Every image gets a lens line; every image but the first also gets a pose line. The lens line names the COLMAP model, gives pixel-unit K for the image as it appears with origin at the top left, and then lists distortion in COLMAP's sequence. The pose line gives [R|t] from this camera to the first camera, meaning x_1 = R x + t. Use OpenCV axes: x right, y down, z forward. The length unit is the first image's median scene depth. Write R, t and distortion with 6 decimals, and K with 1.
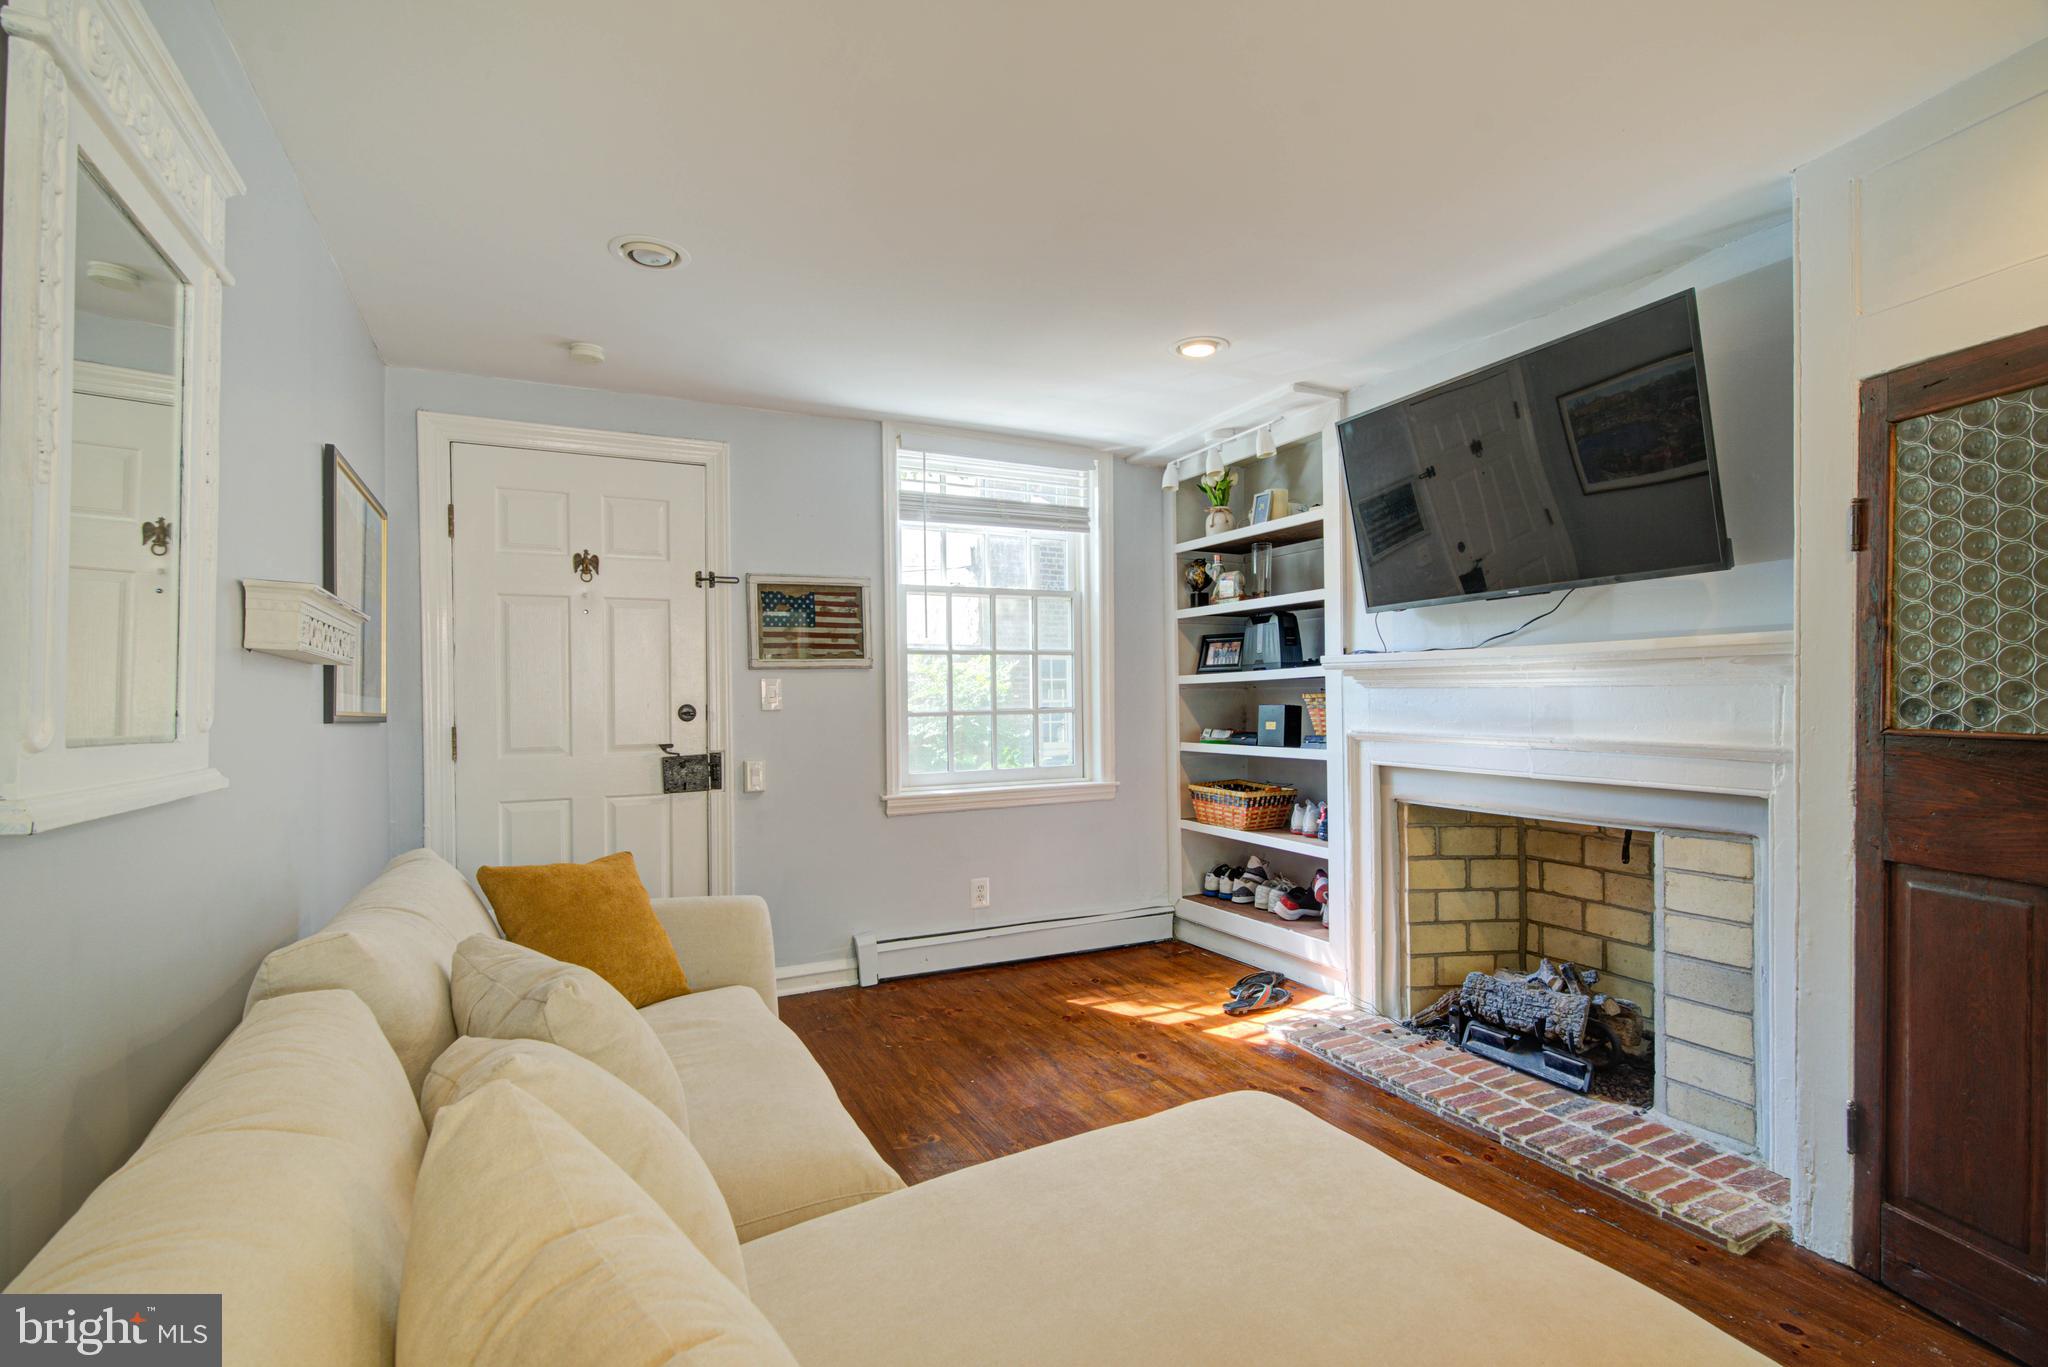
lens RADIAL K [[949.8, 0, 1016.8], [0, 949.8, 699.1], [0, 0, 1]] dist [0.002154, 0.001420]
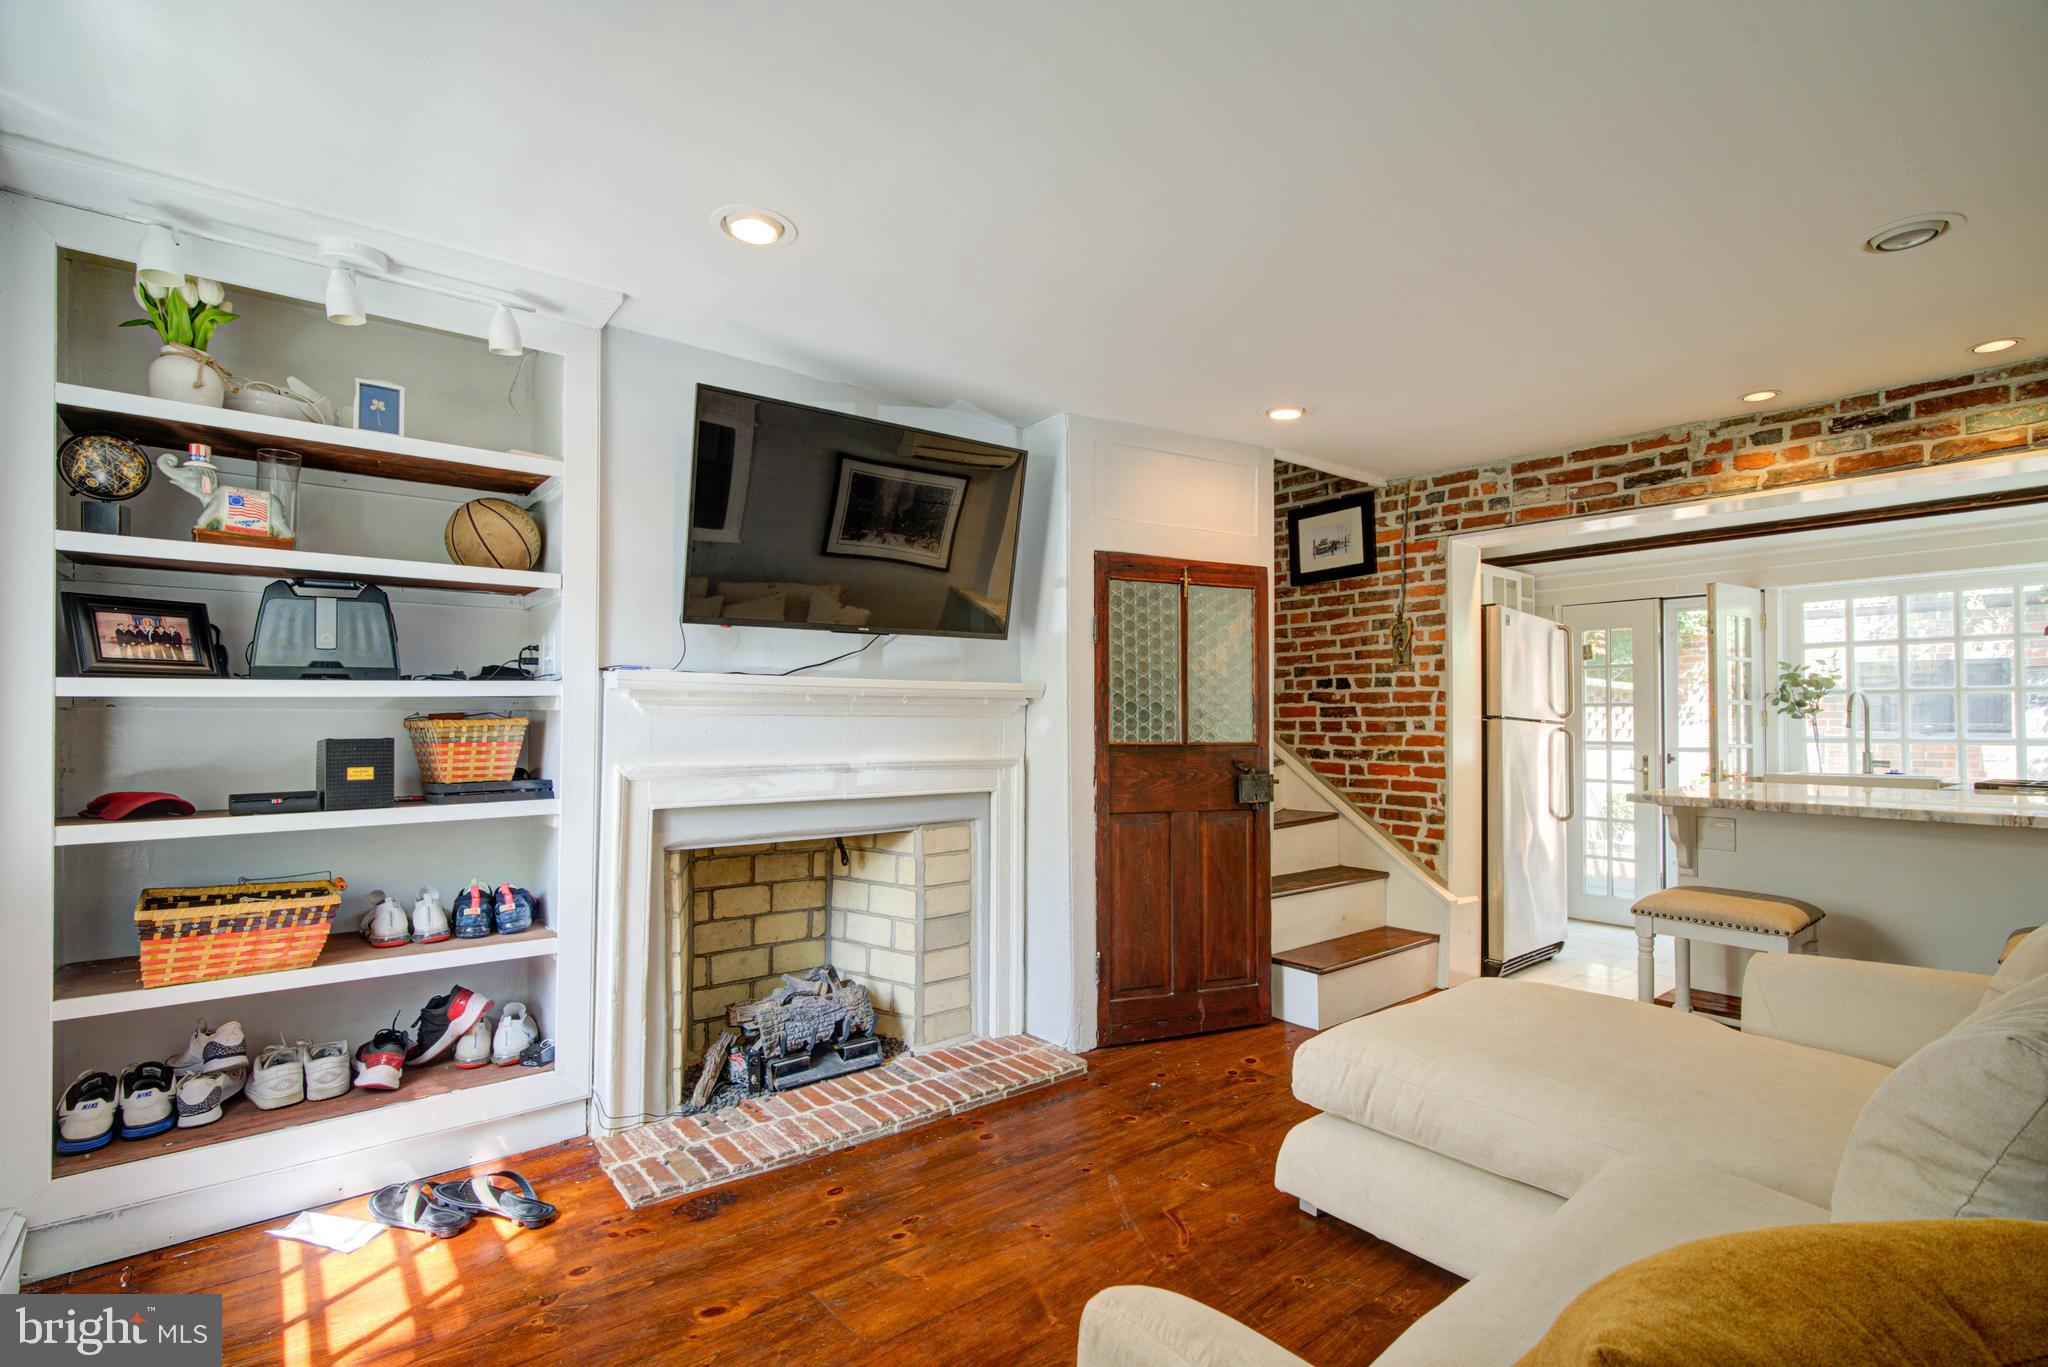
lens RADIAL K [[949.8, 0, 1016.8], [0, 949.8, 699.1], [0, 0, 1]] dist [0.002154, 0.001420]
pose [[-0.206272, 0.031446, 0.977989, -0.555343], [0.004289, 0.999503, -0.031234, 0.002376], [-0.978485, -0.002248, -0.206304, 1.002694]]
